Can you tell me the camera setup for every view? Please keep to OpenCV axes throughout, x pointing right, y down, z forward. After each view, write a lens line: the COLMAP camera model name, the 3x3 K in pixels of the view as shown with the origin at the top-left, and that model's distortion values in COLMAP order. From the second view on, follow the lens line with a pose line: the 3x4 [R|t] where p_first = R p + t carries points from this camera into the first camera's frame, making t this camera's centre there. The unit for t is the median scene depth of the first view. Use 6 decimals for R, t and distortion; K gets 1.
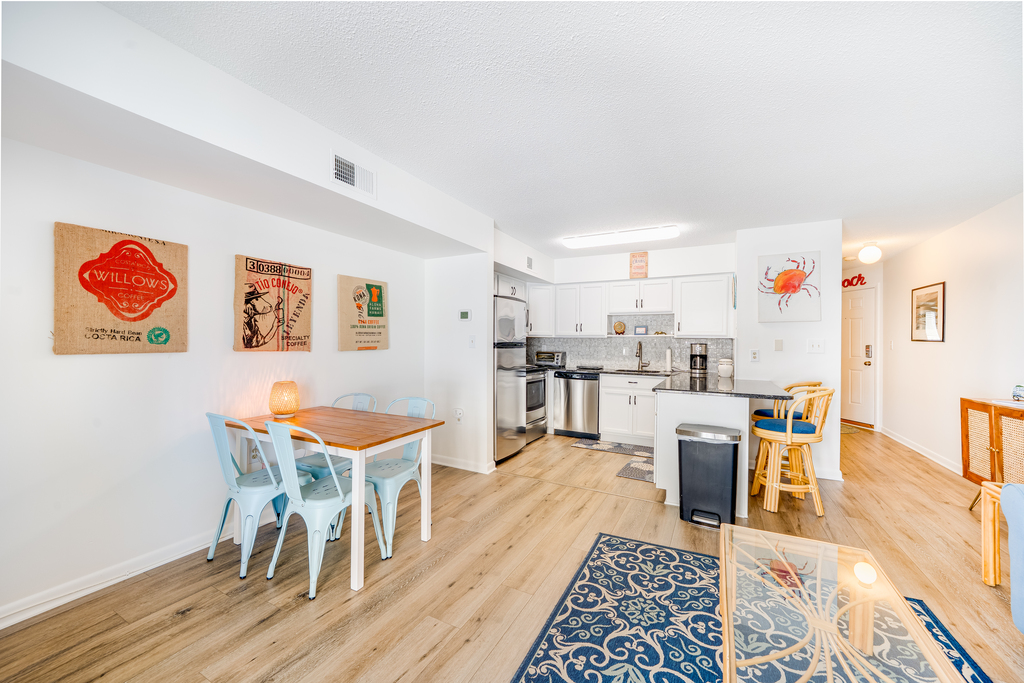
lens RADIAL K [[394.2, 0, 512.7], [0, 394.2, 342.1], [0, 0, 1]] dist [-0.005678, 0.001027]
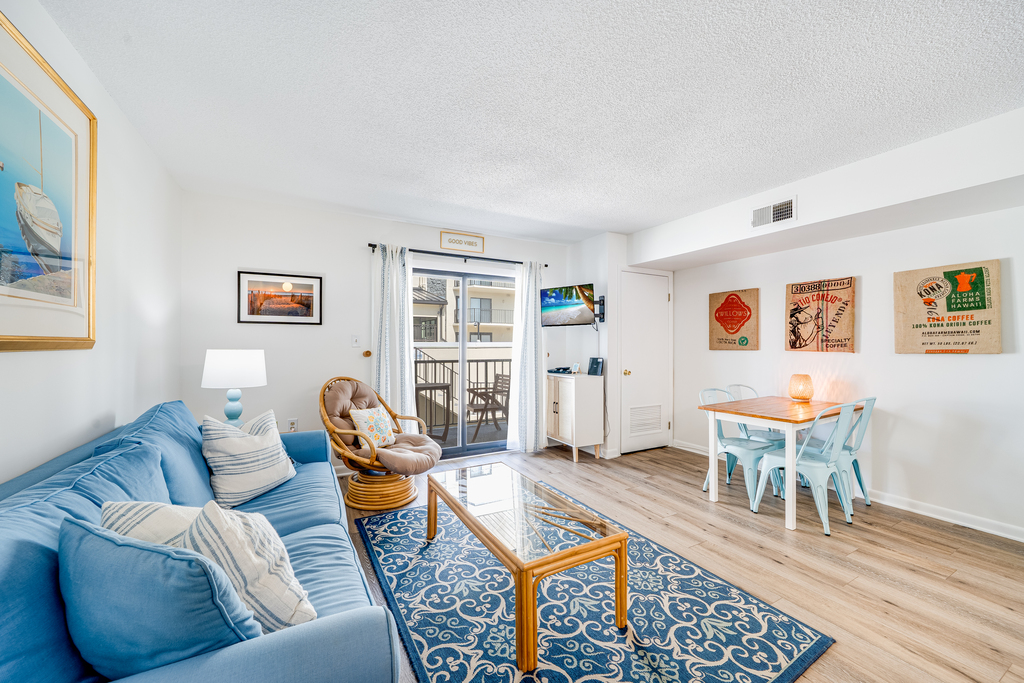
lens RADIAL K [[394.2, 0, 506.1], [0, 394.2, 341.8], [0, 0, 1]] dist [-0.005678, 0.001027]
pose [[-0.561858, -0.011677, -0.827151, 0.921471], [-0.003334, 0.999924, -0.011851, 0.009708], [0.827227, -0.003901, -0.561855, 0.805507]]
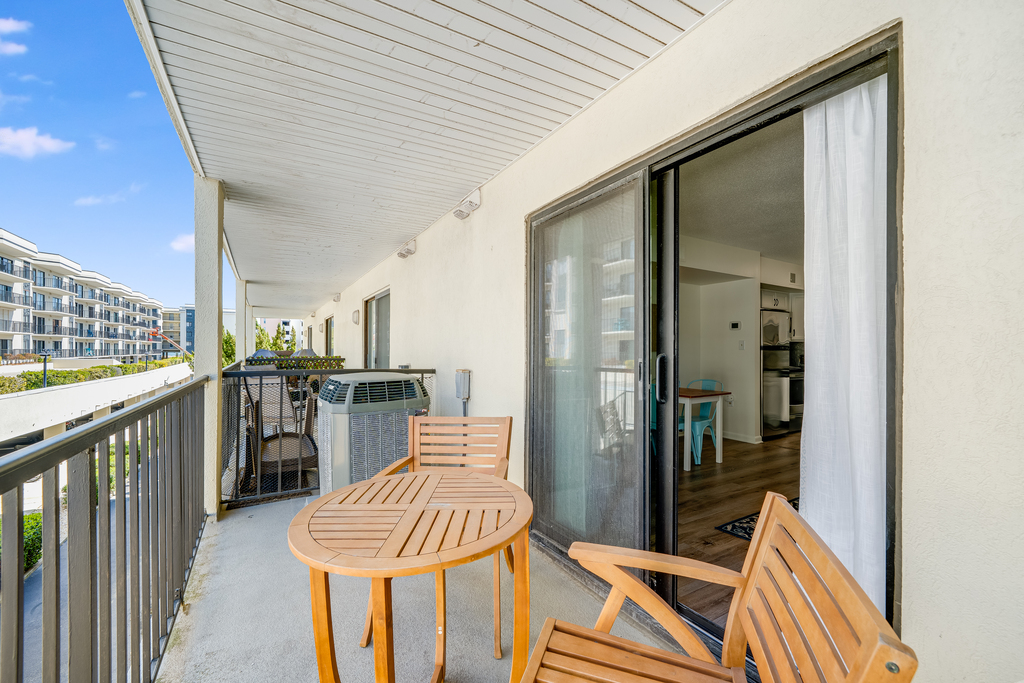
lens RADIAL K [[414.9, 0, 513.6], [0, 414.9, 359.6], [0, 0, 1]] dist [-0.002281, -0.000044]
pose [[0.854650, -0.001814, -0.519201, -0.044350], [0.007306, 0.999937, 0.008532, 0.038249], [0.519153, -0.011085, 0.854609, -0.782378]]
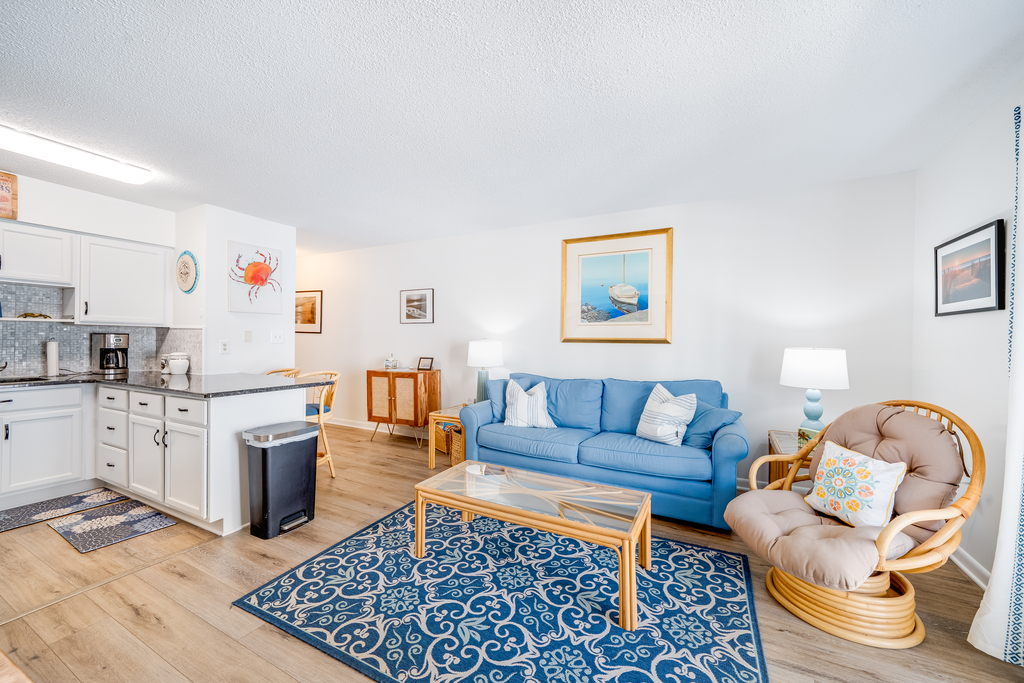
lens RADIAL K [[392.9, 0, 512.7], [0, 392.9, 341.4], [0, 0, 1]] dist [-0.007146, 0.002628]
pose [[-0.002235, -0.014753, 0.999889, -0.417395], [-0.012828, 0.999809, 0.014723, -0.001928], [-0.999915, -0.012794, -0.002424, 0.442635]]
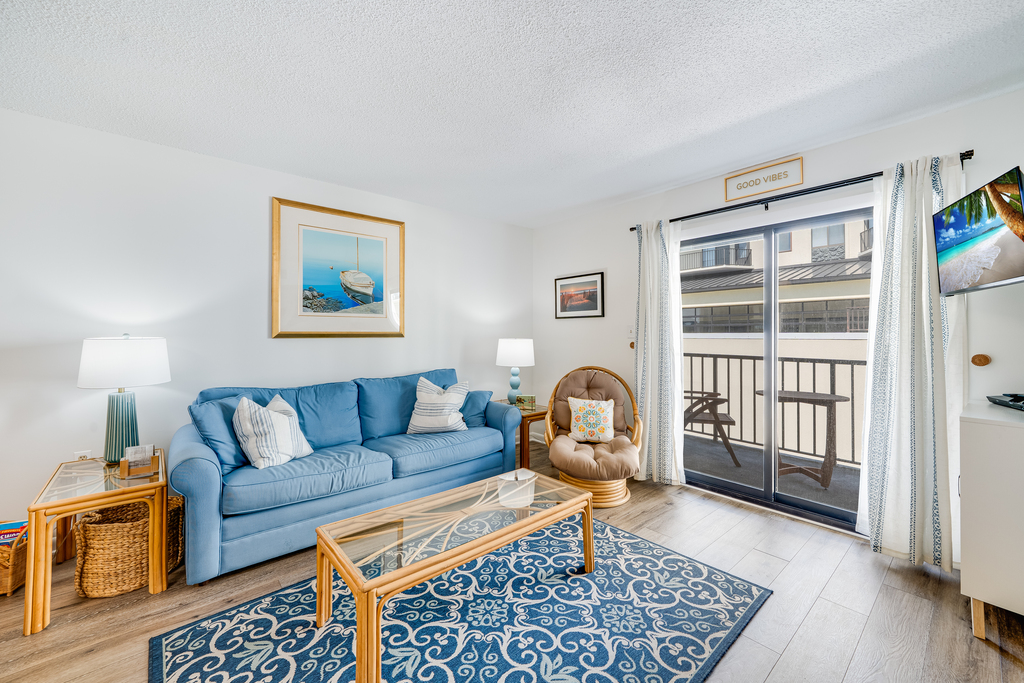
lens RADIAL K [[414.5, 0, 496.3], [0, 414.5, 329.5], [0, 0, 1]] dist [0.006187, -0.000014]
pose [[-0.929494, 0.001050, 0.368836, 0.056423], [-0.005505, 0.999845, -0.016720, 0.012291], [-0.368796, -0.017572, -0.929344, 1.048934]]
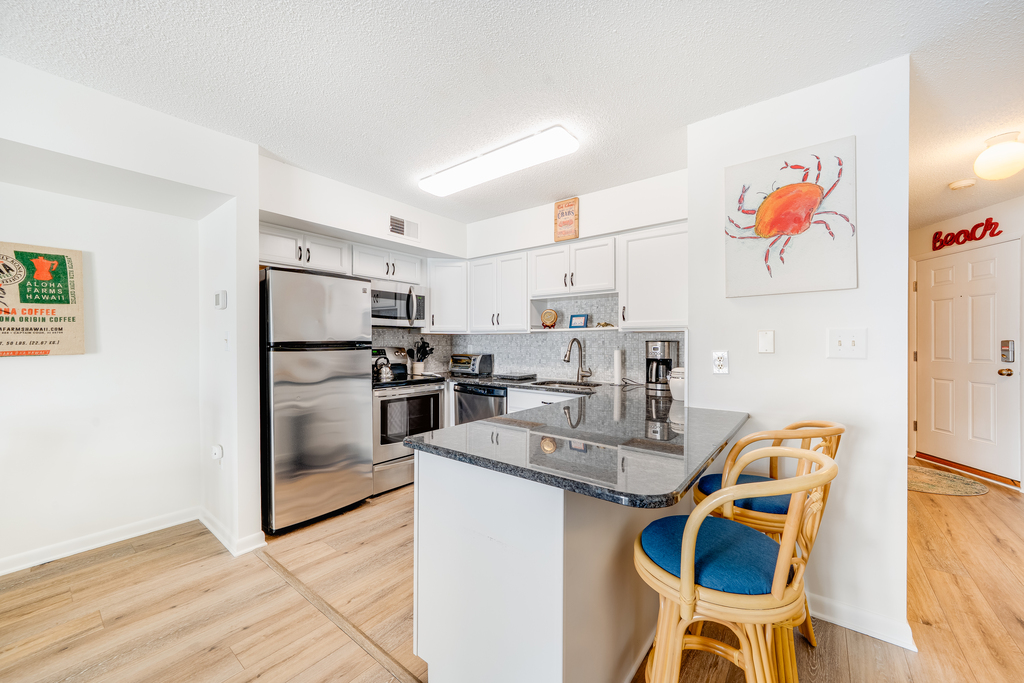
lens RADIAL K [[394.2, 0, 511.4], [0, 394.2, 341.9], [0, 0, 1]] dist [-0.005678, 0.001027]
pose [[0.982387, -0.009165, -0.186634, 0.601094], [0.009411, 0.999956, 0.000433, 0.005180], [0.186622, -0.002182, 0.982429, 0.604767]]
